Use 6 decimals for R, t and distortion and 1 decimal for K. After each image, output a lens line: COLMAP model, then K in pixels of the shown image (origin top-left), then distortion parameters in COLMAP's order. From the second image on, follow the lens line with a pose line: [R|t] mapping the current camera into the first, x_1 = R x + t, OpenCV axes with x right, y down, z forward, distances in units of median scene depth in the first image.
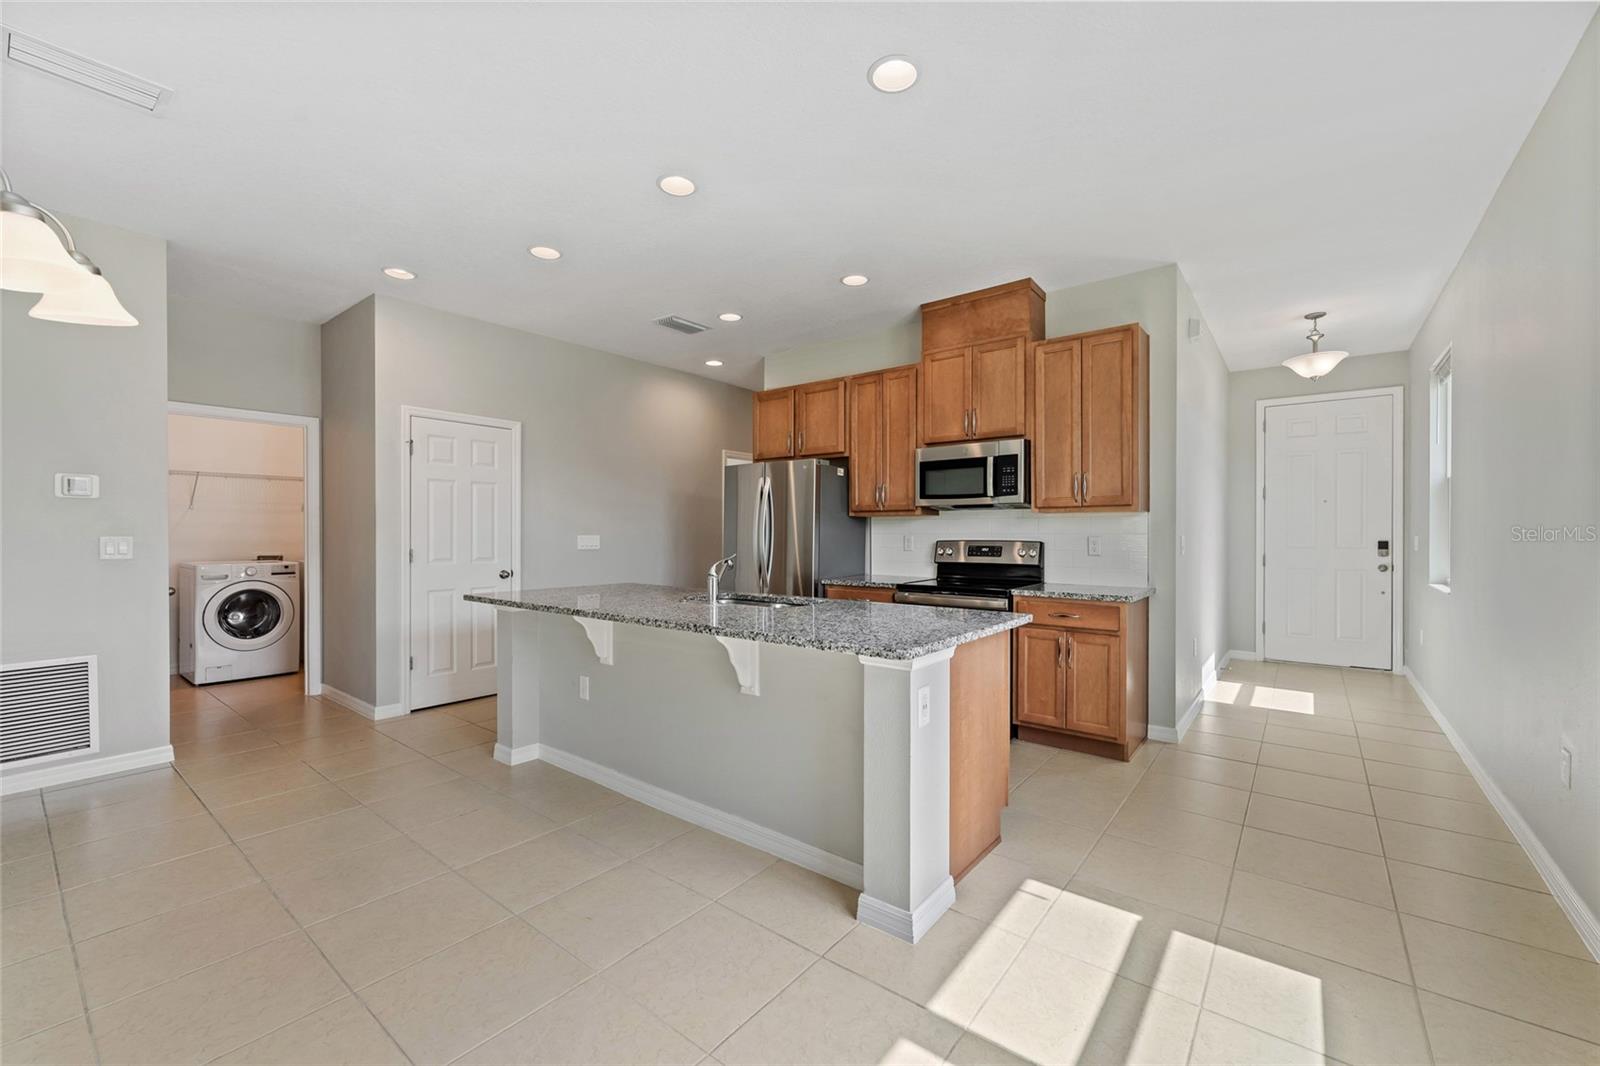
lens RADIAL K [[647.2, 0, 805.9], [0, 647.2, 537.2], [0, 0, 1]] dist [-0.002350, 0.000283]
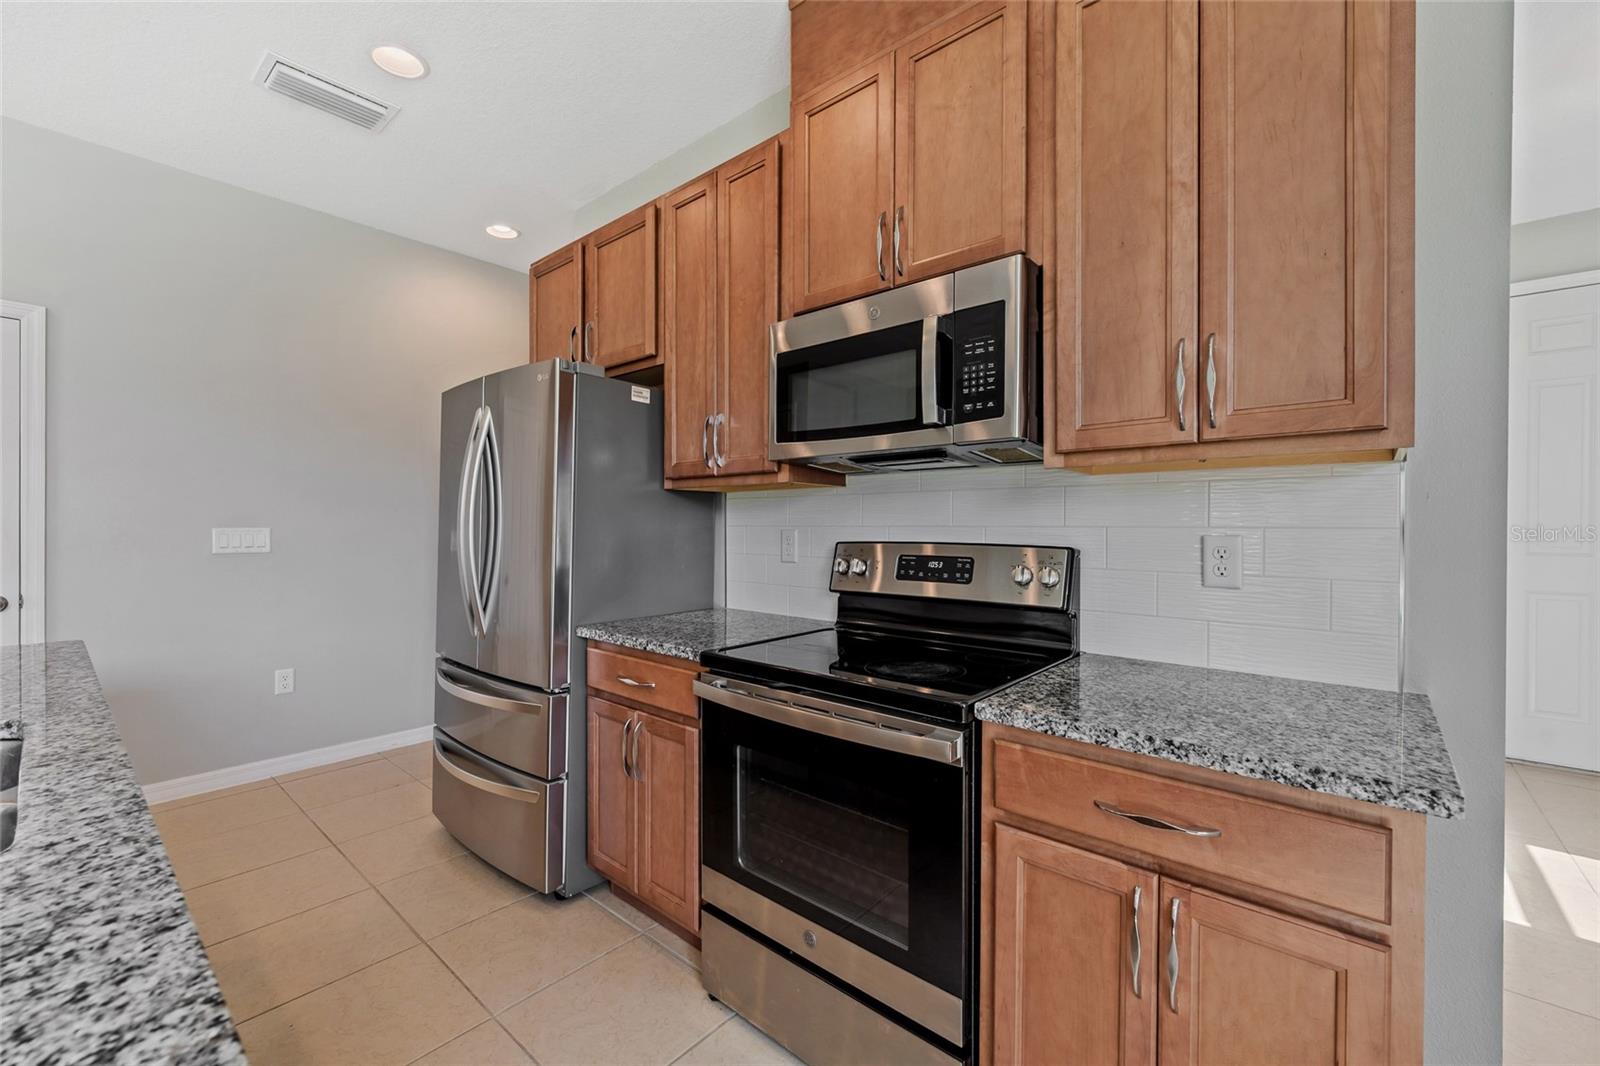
lens RADIAL K [[647.2, 0, 811.4], [0, 647.2, 533.1], [0, 0, 1]] dist [-0.002350, 0.000283]
pose [[0.999456, 0.004452, -0.032689, 0.231001], [-0.004417, 0.999990, 0.001142, -0.001813], [0.032694, -0.000997, 0.999465, 0.635306]]
